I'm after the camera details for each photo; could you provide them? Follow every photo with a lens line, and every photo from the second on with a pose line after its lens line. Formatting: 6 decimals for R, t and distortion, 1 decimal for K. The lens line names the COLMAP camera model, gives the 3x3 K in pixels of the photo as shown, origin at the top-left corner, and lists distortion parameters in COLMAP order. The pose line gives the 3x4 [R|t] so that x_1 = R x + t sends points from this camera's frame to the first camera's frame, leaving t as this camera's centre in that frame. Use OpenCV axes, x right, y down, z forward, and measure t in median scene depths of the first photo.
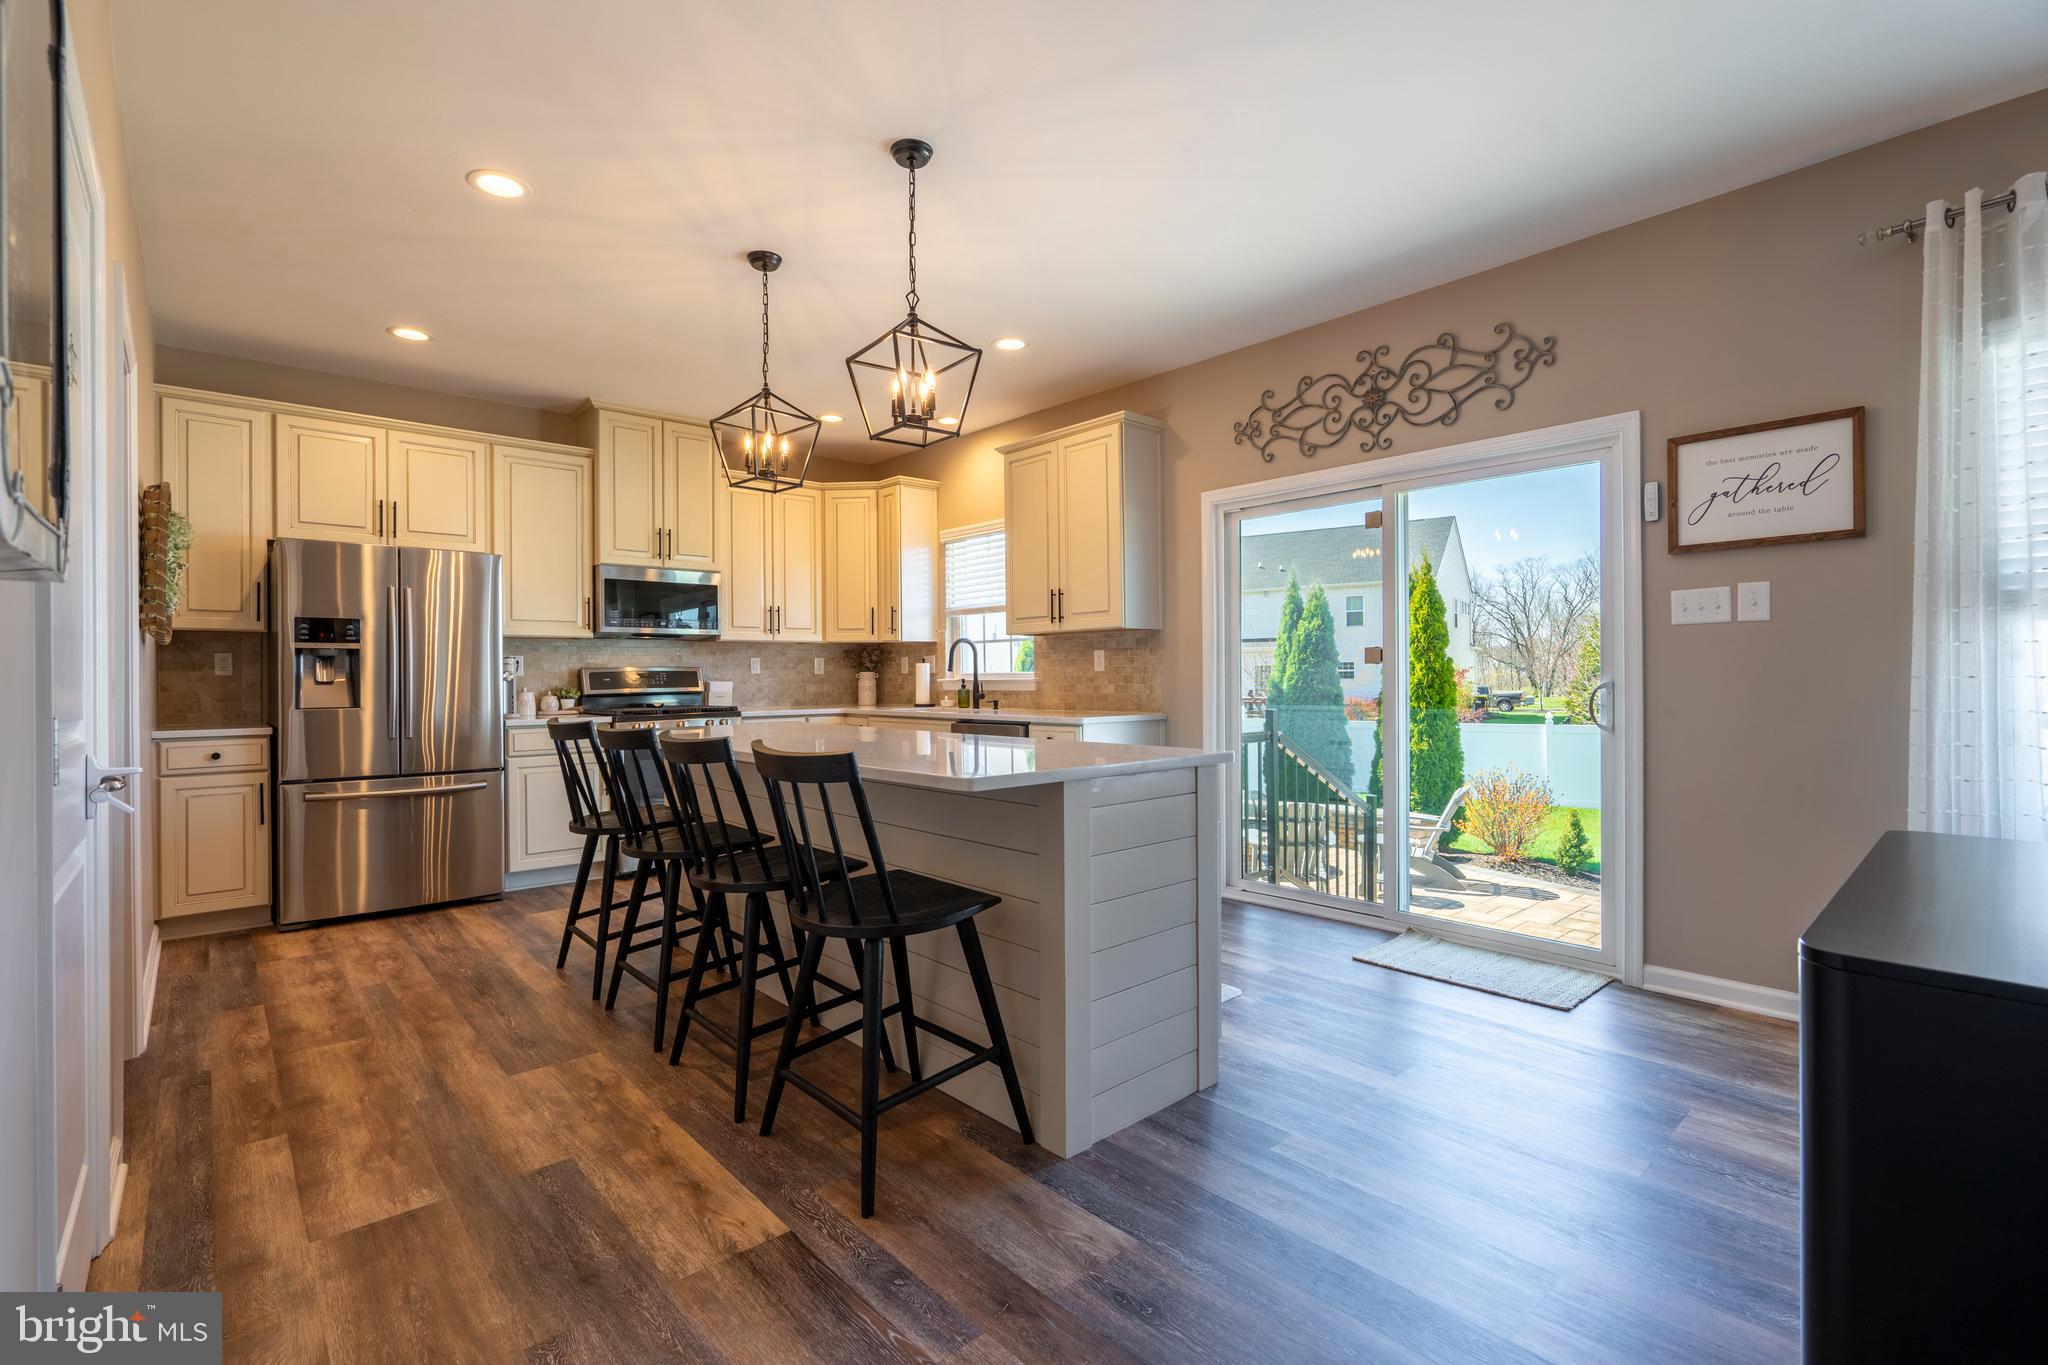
lens RADIAL K [[921.5, 0, 1007.3], [0, 921.5, 675.6], [0, 0, 1]] dist [-0.006467, 0.003929]
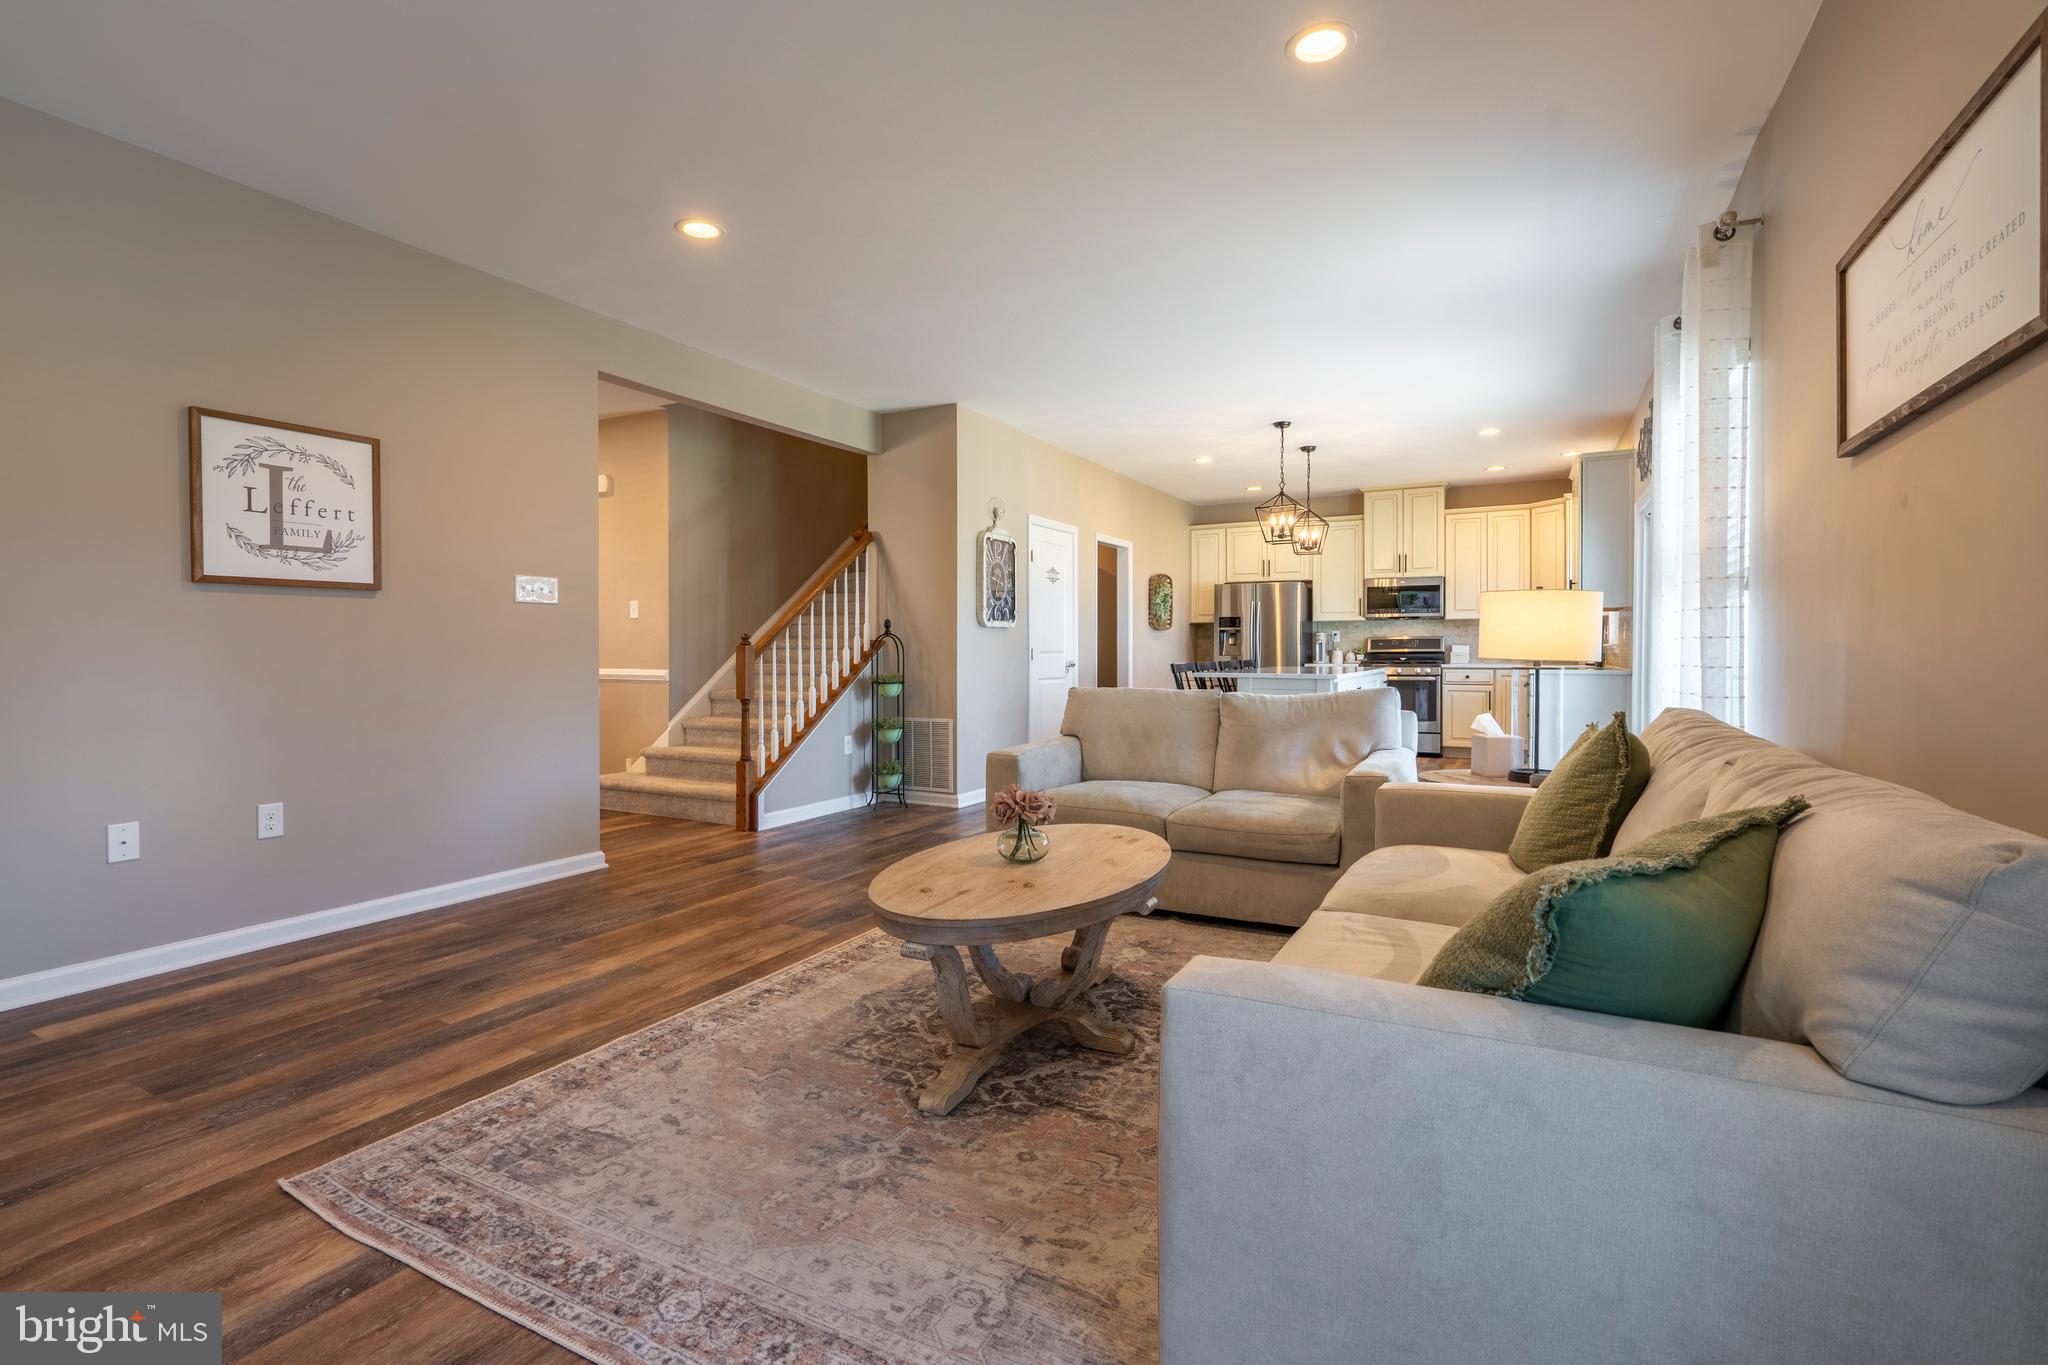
lens RADIAL K [[939.3, 0, 1011.3], [0, 939.3, 657.5], [0, 0, 1]] dist [-0.010357, 0.000565]
pose [[0.340591, 0.013575, -0.940114, 1.235067], [0.000123, 0.999895, 0.014482, 0.005368], [0.940212, -0.005048, 0.340553, -0.312667]]
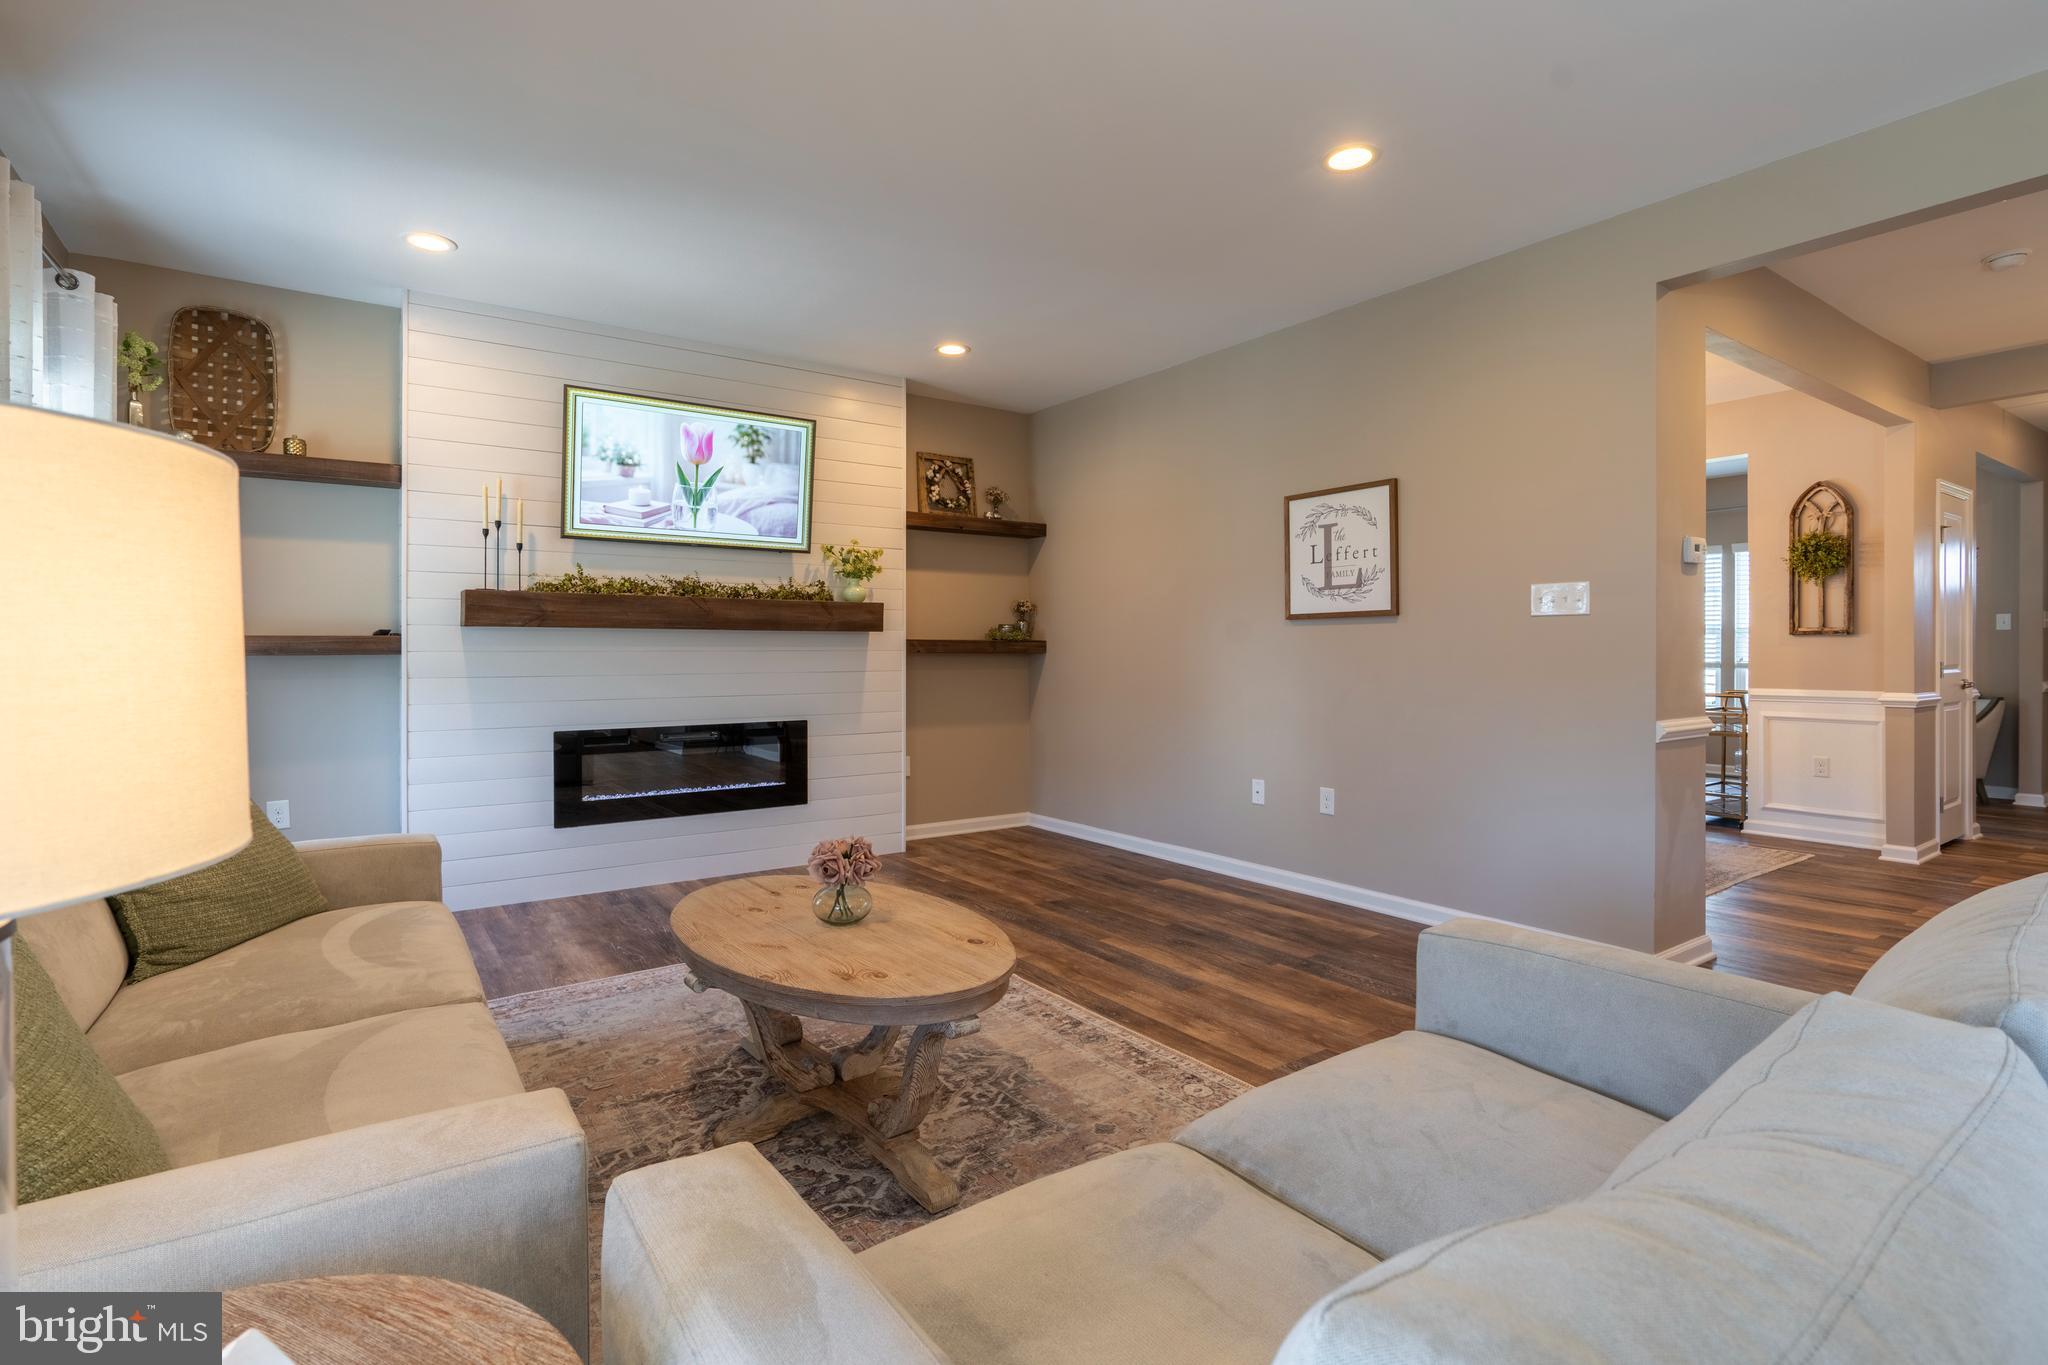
lens RADIAL K [[969.5, 0, 1010.6], [0, 969.5, 656.0], [0, 0, 1]] dist [0.002838, 0.000339]
pose [[-0.993181, 0.011773, 0.115984, 0.523243], [0.012149, 0.999923, 0.002533, -0.009549], [-0.115946, 0.003925, -0.993248, 0.429291]]
